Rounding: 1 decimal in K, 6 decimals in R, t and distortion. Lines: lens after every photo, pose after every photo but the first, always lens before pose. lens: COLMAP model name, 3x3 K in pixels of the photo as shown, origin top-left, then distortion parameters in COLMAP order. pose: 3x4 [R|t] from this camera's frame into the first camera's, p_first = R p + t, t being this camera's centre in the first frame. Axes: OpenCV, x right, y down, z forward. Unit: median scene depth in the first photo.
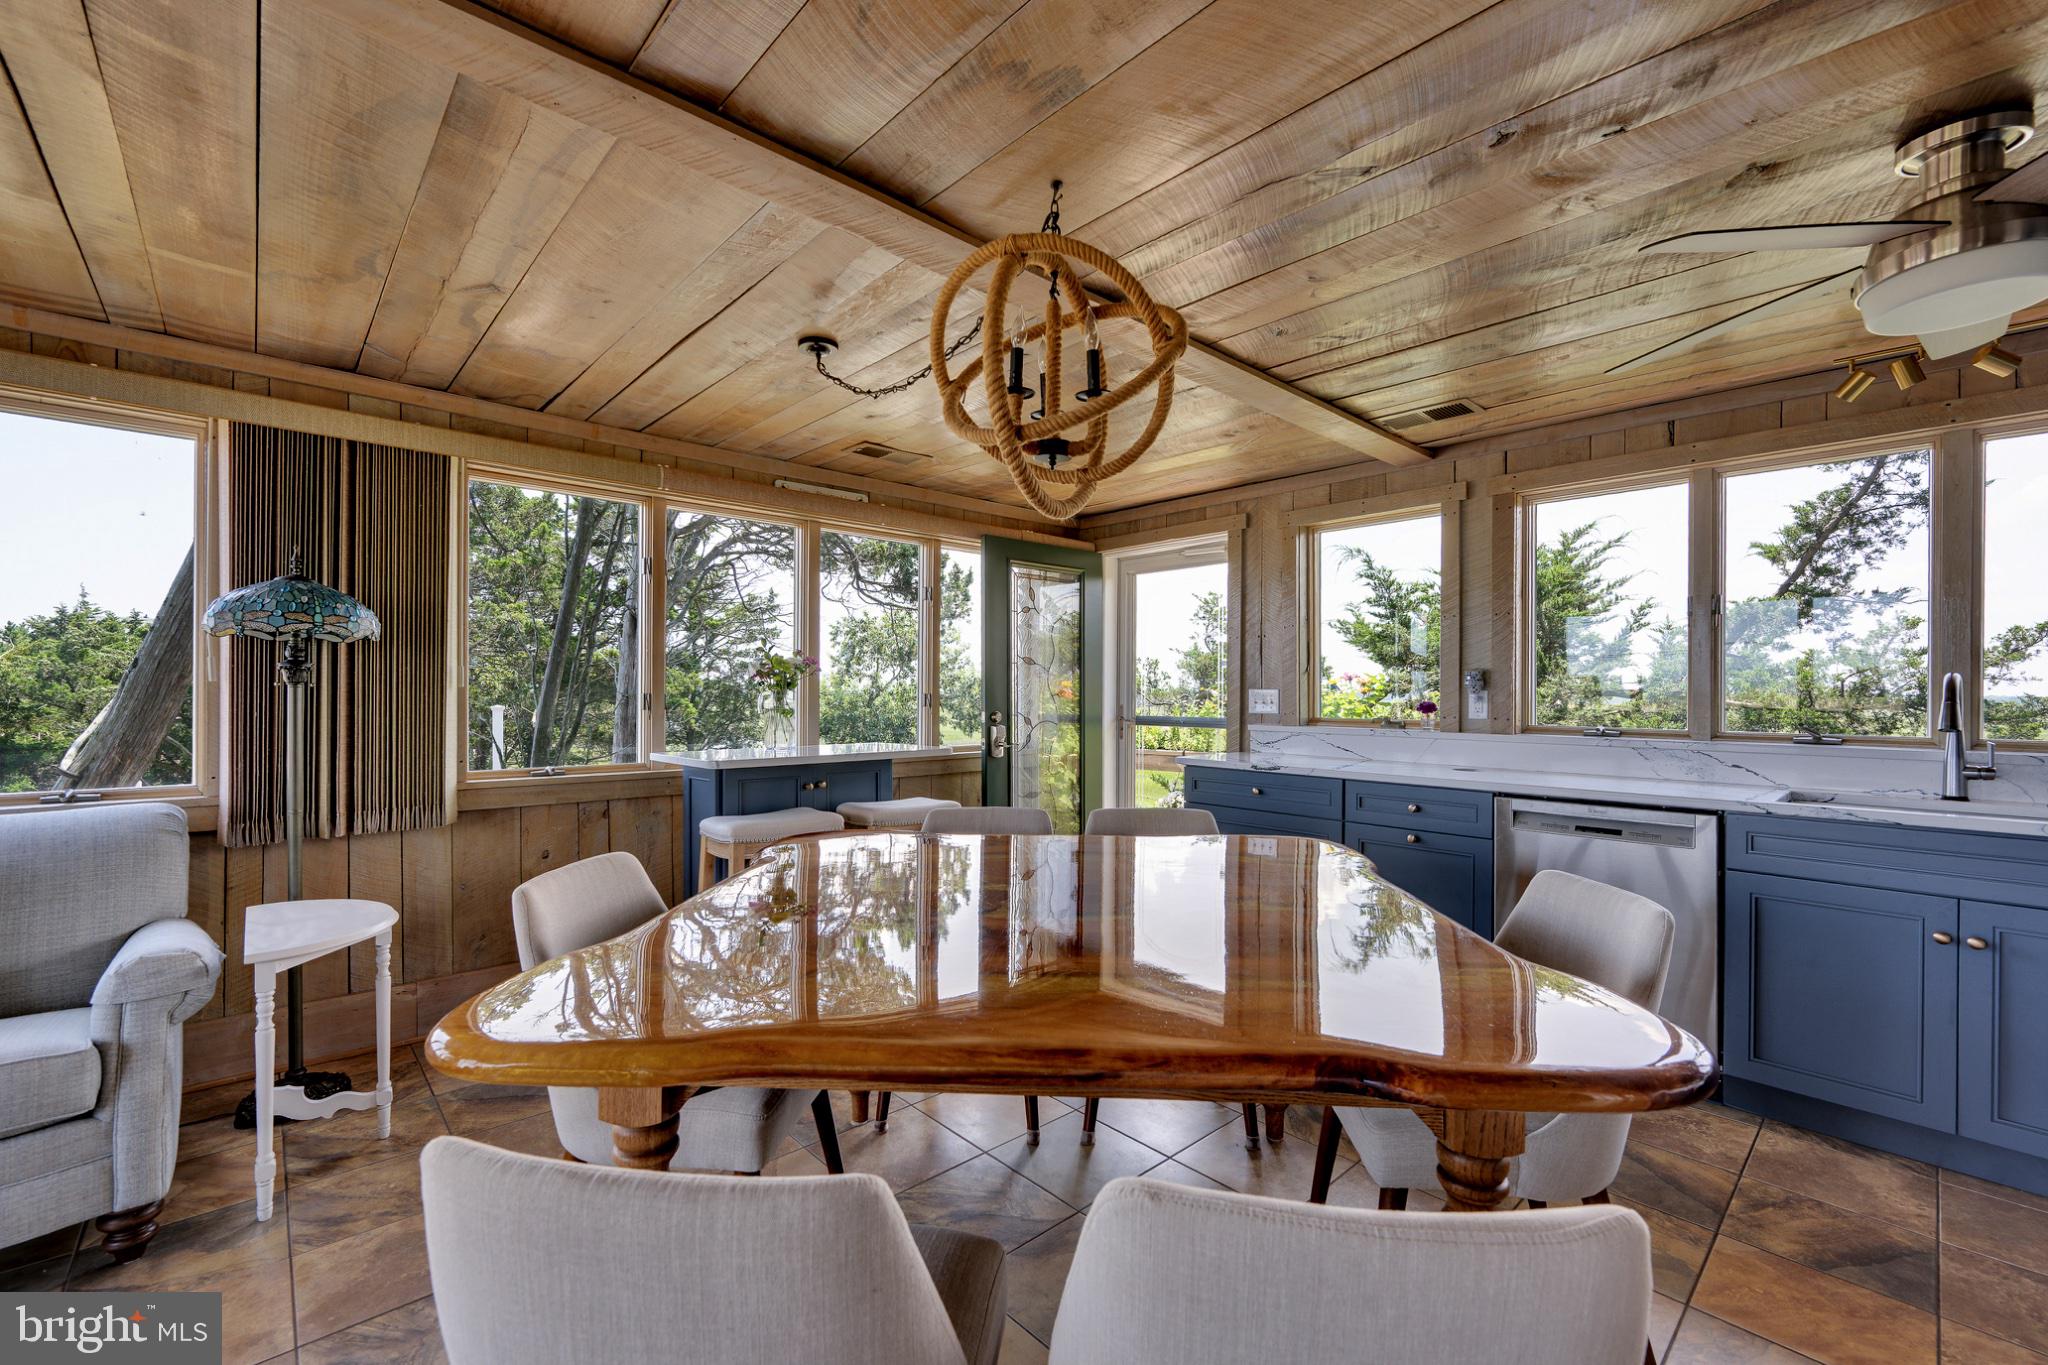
lens RADIAL K [[850.9, 0, 1033.2], [0, 850.9, 690.4], [0, 0, 1]] dist [-0.007135, 0.000072]
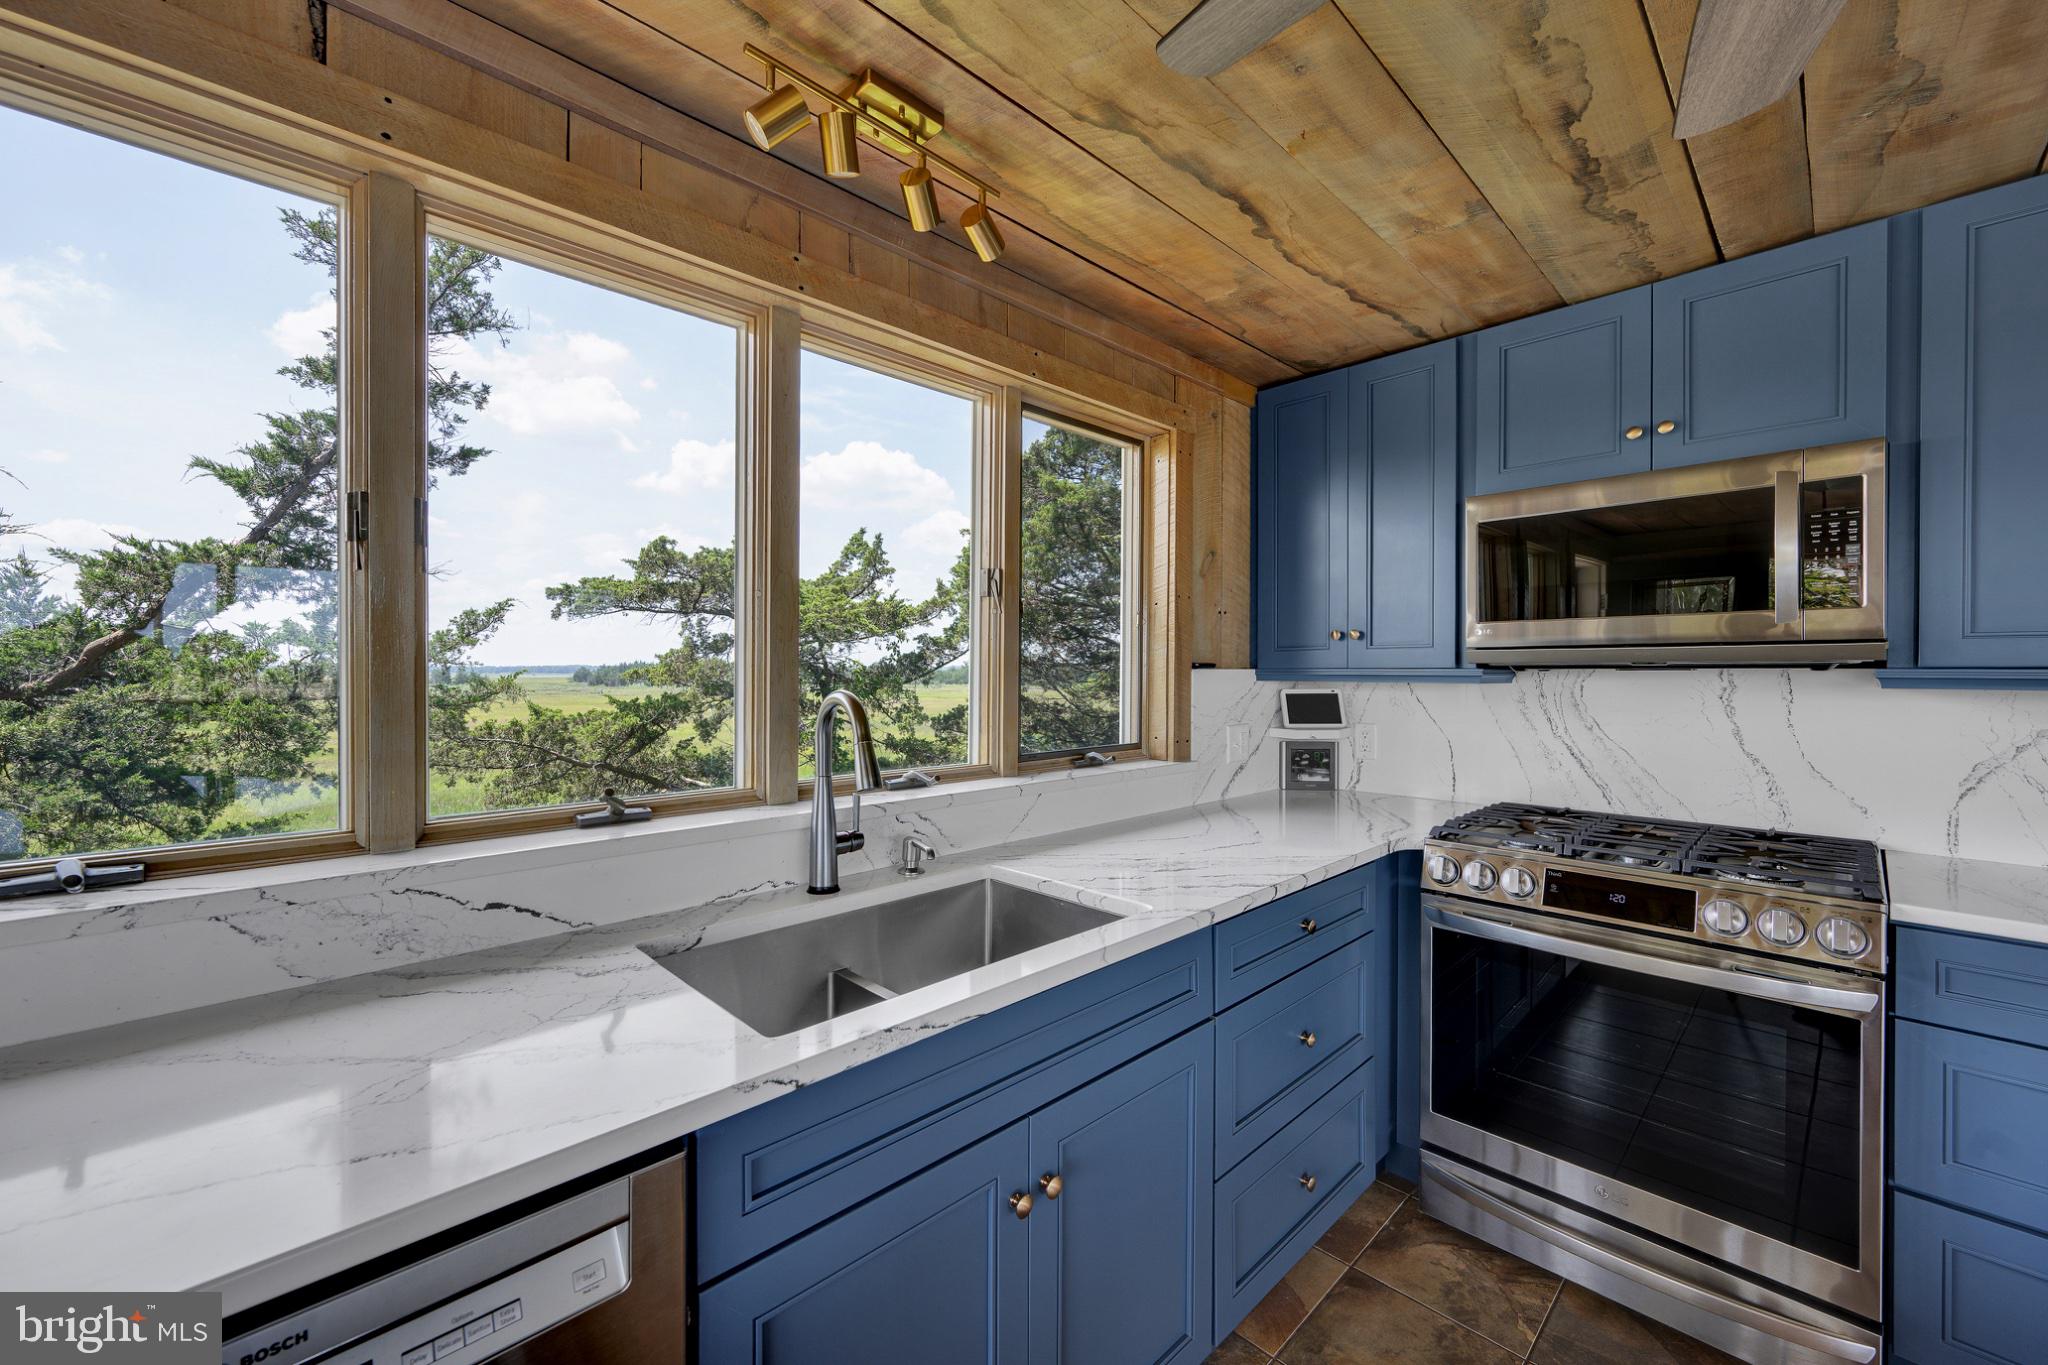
lens RADIAL K [[802.5, 0, 1012.4], [0, 802.5, 682.9], [0, 0, 1]] dist [-0.010330, 0.000731]
pose [[-0.020605, -0.023927, 0.999501, 0.279504], [-0.006050, 0.999698, 0.023807, -0.023277], [-0.999769, -0.005557, -0.020743, 0.495892]]
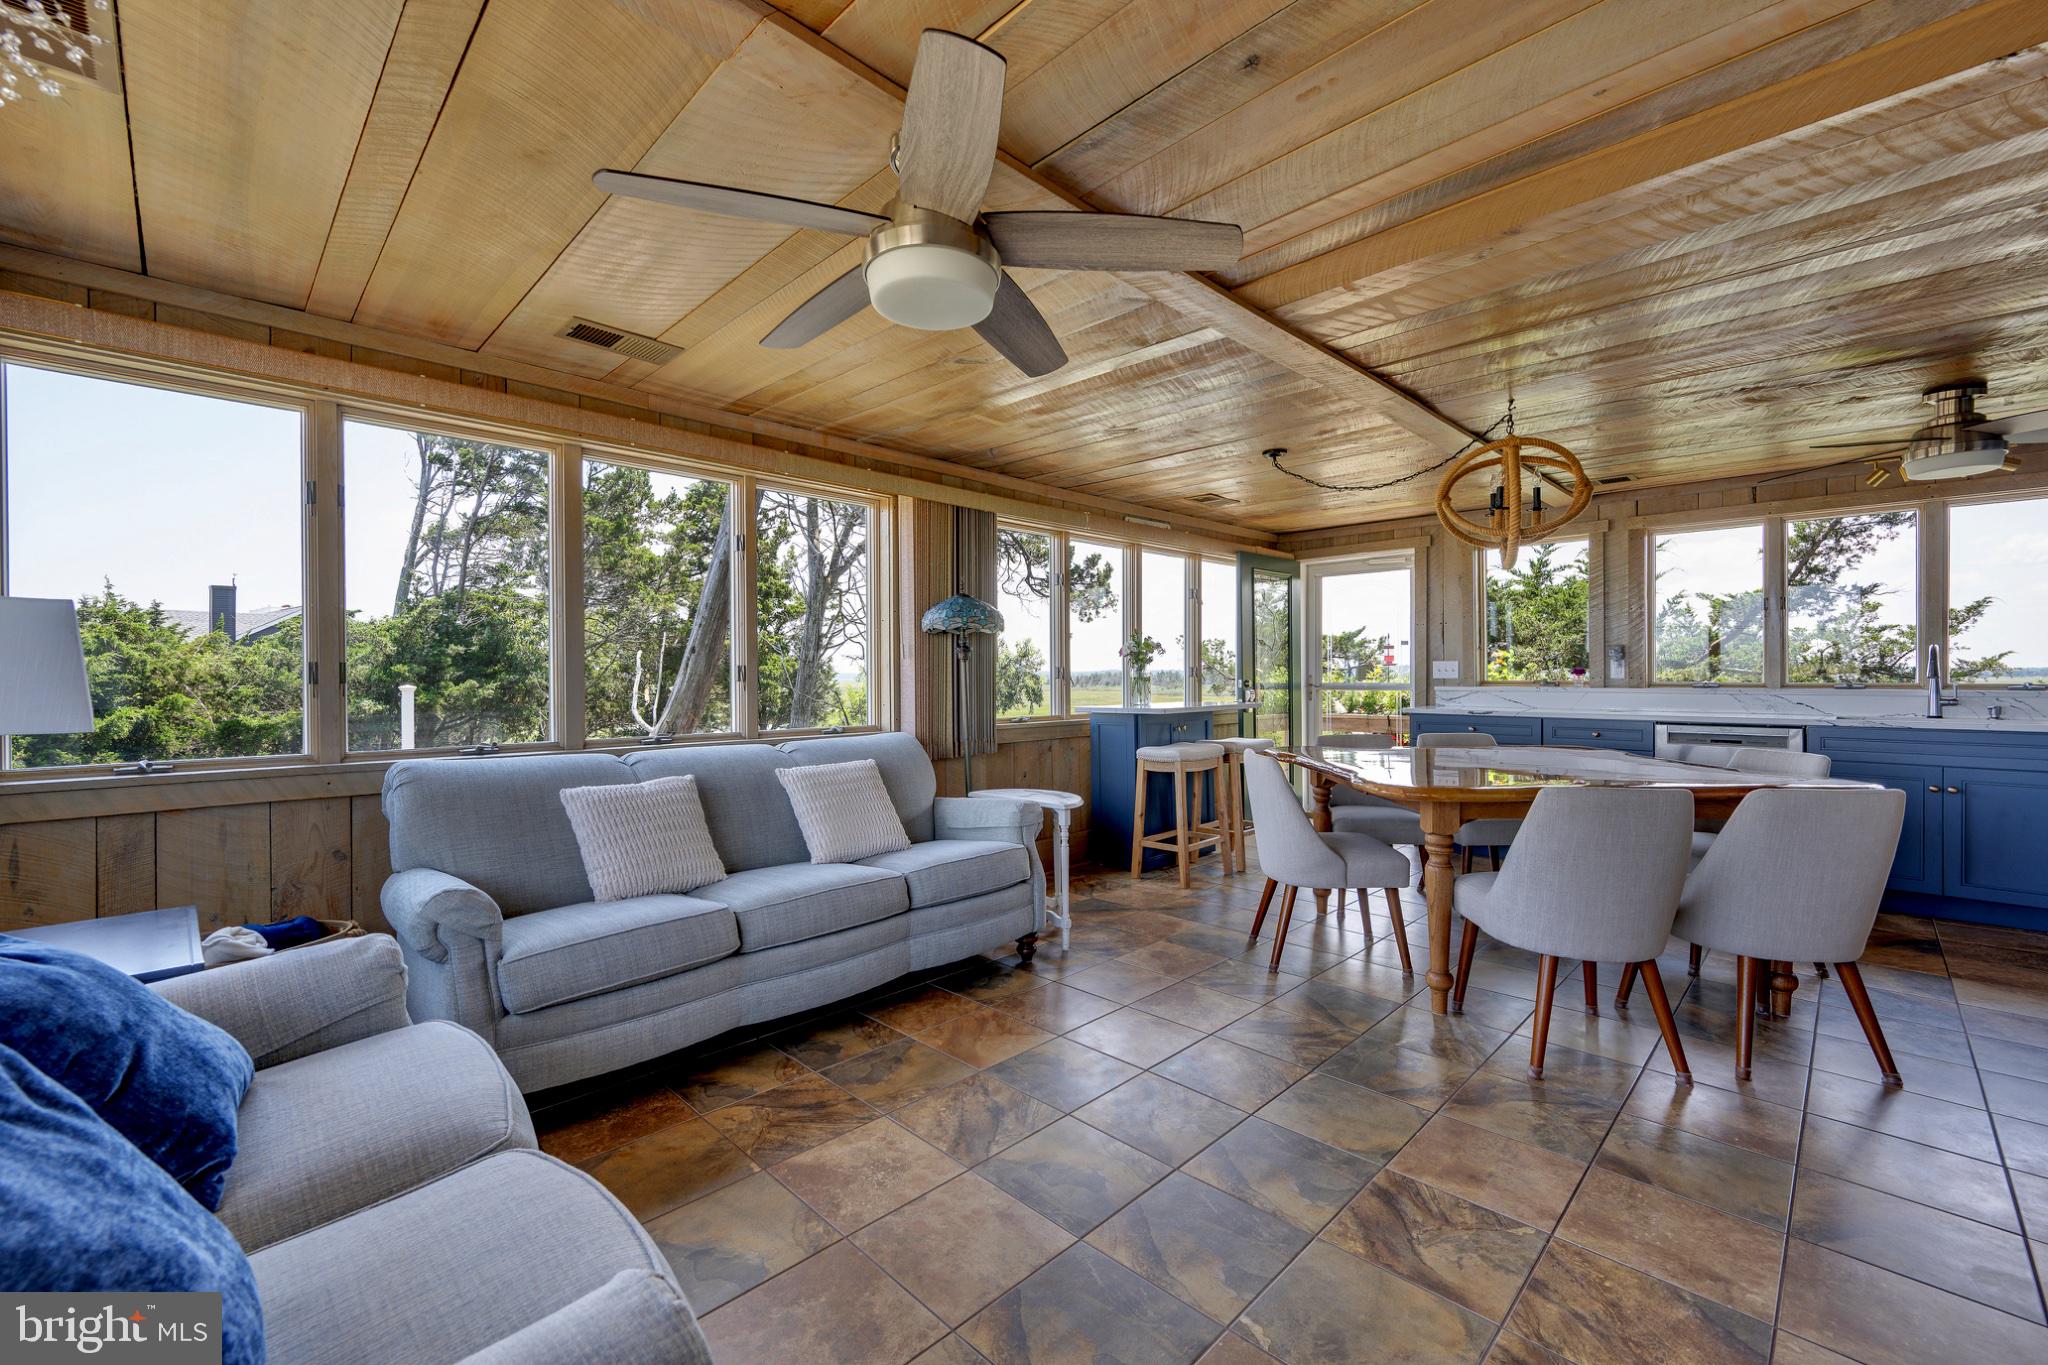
lens RADIAL K [[850.9, 0, 1022.2], [0, 850.9, 674.9], [0, 0, 1]] dist [-0.007135, 0.000072]
pose [[0.999162, -0.011007, 0.039425, -0.475757], [0.010859, 0.999933, 0.003983, 0.008118], [-0.039467, -0.003551, 0.999215, -0.368853]]
